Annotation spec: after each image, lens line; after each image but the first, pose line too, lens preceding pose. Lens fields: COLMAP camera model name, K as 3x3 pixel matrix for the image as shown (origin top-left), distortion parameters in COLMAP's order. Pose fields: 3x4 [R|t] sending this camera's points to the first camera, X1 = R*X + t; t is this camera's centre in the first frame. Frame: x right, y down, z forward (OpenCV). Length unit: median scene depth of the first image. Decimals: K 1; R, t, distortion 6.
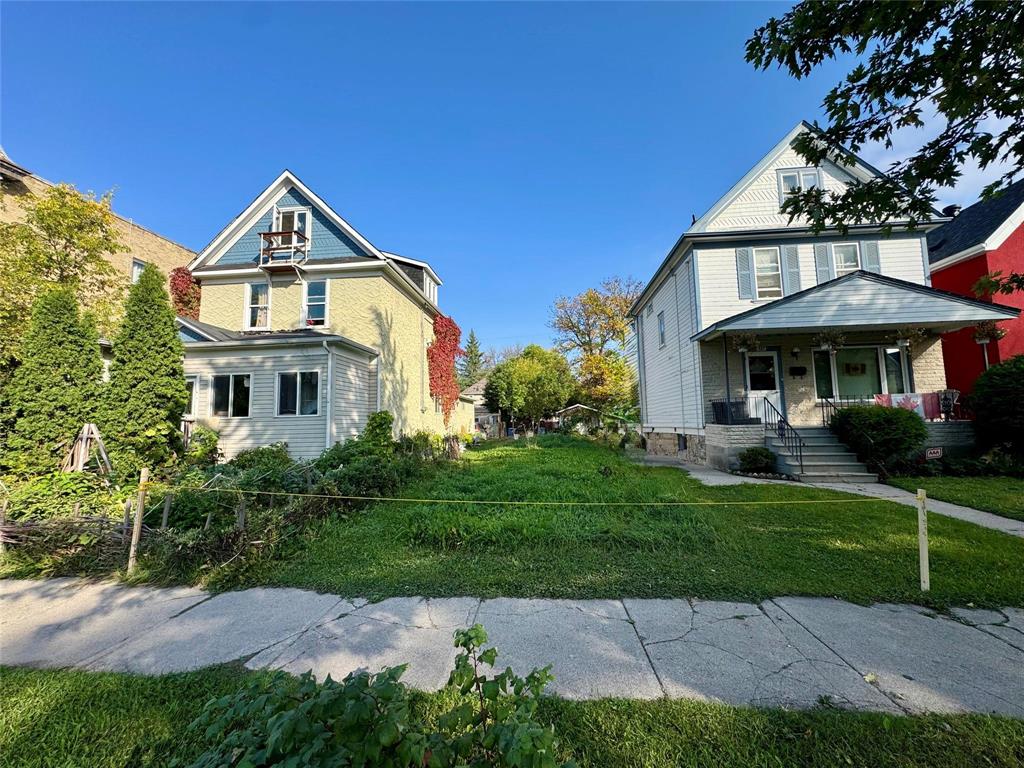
lens RADIAL K [[409.1, 0, 512.9], [0, 409.1, 386.9], [0, 0, 1]] dist [-0.002679, 0.000493]
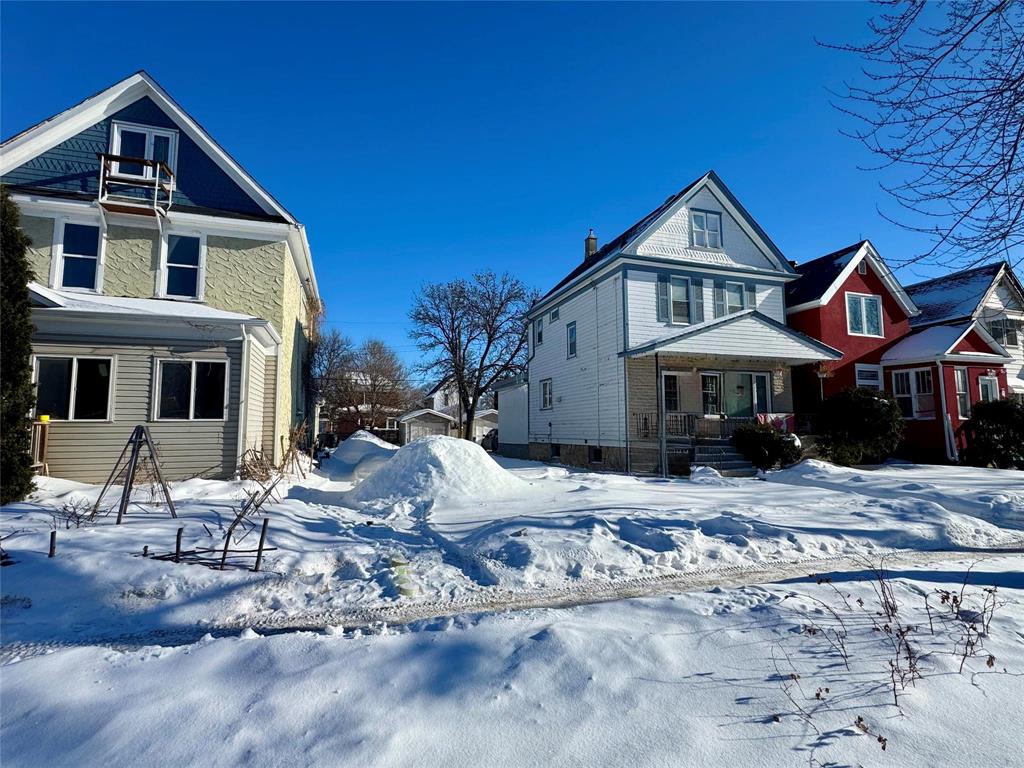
lens RADIAL K [[501.6, 0, 511.8], [0, 501.6, 388.7], [0, 0, 1]] dist [-0.008629, 0.005630]
pose [[0.915570, 0.047792, 0.399309, -0.333018], [-0.048209, 0.998797, -0.009006, -0.006230], [-0.399259, -0.011005, 0.916772, -0.064814]]
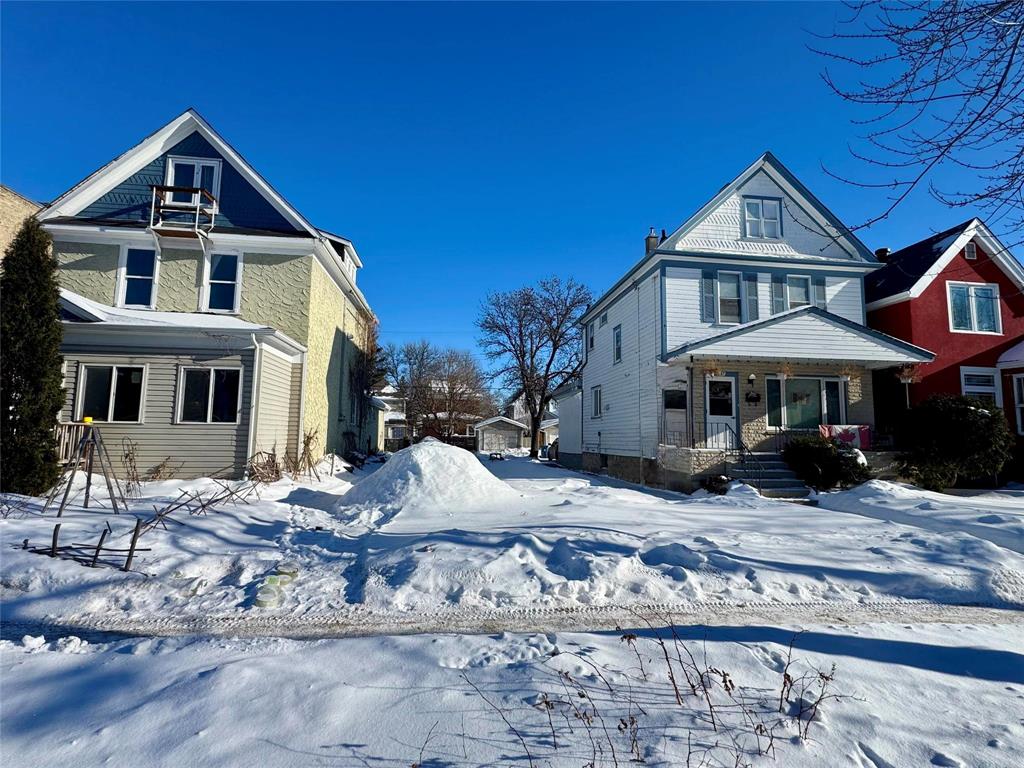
lens RADIAL K [[501.6, 0, 510.8], [0, 501.6, 388.2], [0, 0, 1]] dist [-0.008629, 0.005630]
pose [[0.976212, 0.054095, 0.209962, -0.145278], [-0.051637, 0.998518, -0.017179, -0.011133], [-0.210581, 0.005928, 0.977559, -0.081490]]
